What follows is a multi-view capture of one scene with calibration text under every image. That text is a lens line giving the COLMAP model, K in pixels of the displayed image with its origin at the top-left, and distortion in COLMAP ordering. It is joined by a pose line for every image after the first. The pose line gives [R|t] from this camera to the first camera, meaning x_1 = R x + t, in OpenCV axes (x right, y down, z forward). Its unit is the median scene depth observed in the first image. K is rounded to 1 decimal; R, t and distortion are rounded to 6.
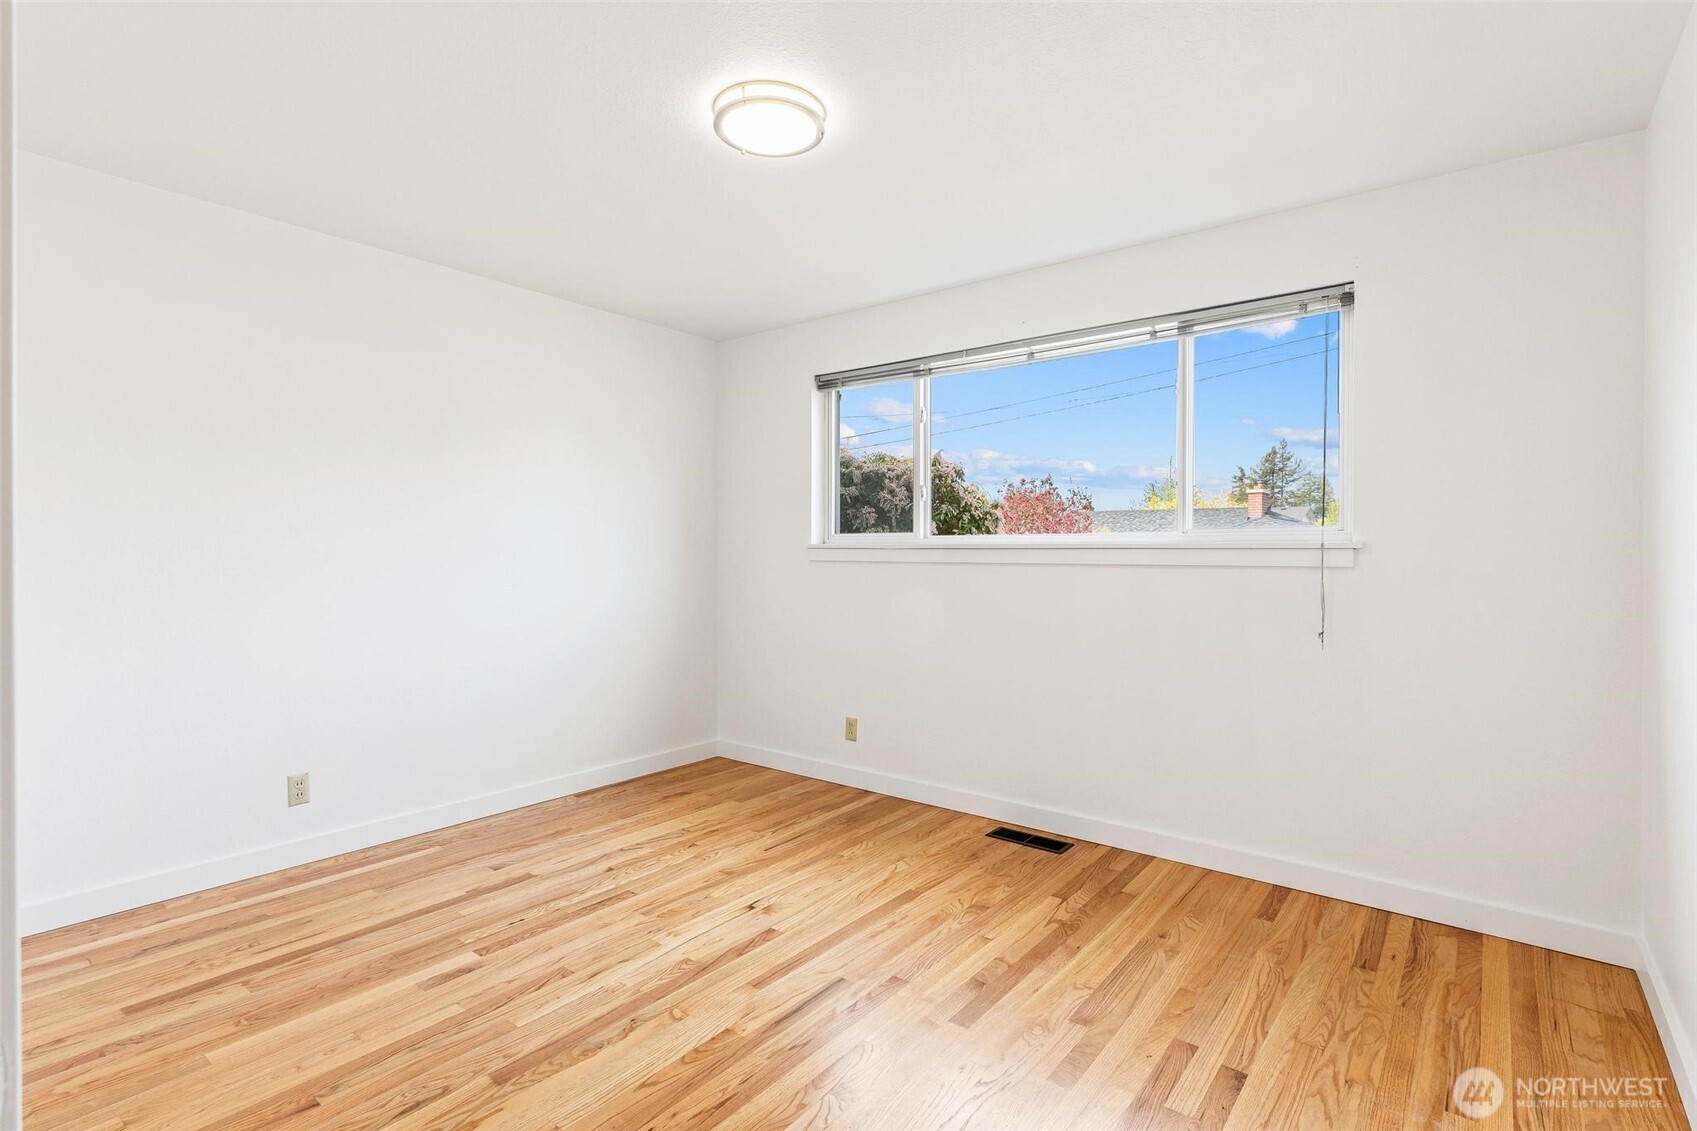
lens RADIAL K [[805.6, 0, 846.0], [0, 805.6, 551.0], [0, 0, 1]] dist [0.002752, 0.000473]
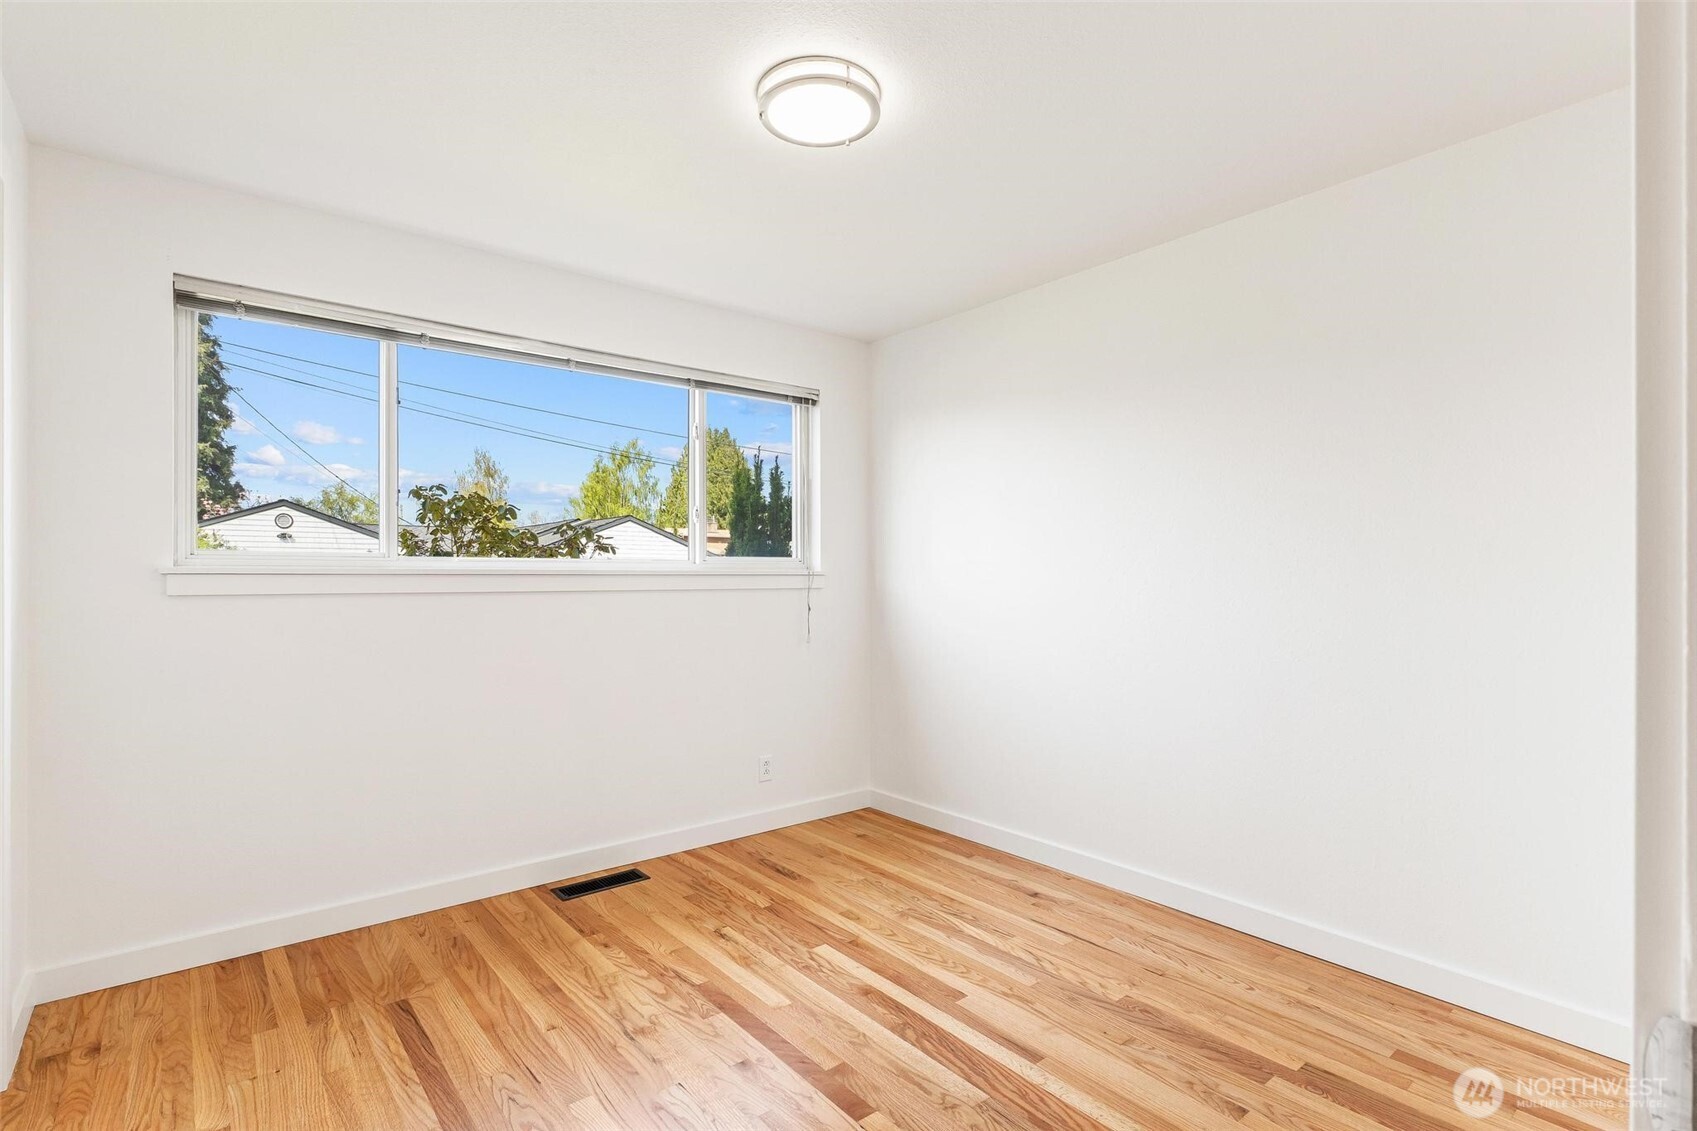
lens RADIAL K [[818.0, 0, 854.8], [0, 818.0, 570.9], [0, 0, 1]] dist [-0.001613, -0.000233]
pose [[0.197963, 0.006115, 0.980190, -0.654591], [0.000374, 0.999980, -0.006314, -0.001676], [-0.980209, 0.001617, 0.197957, 0.520167]]
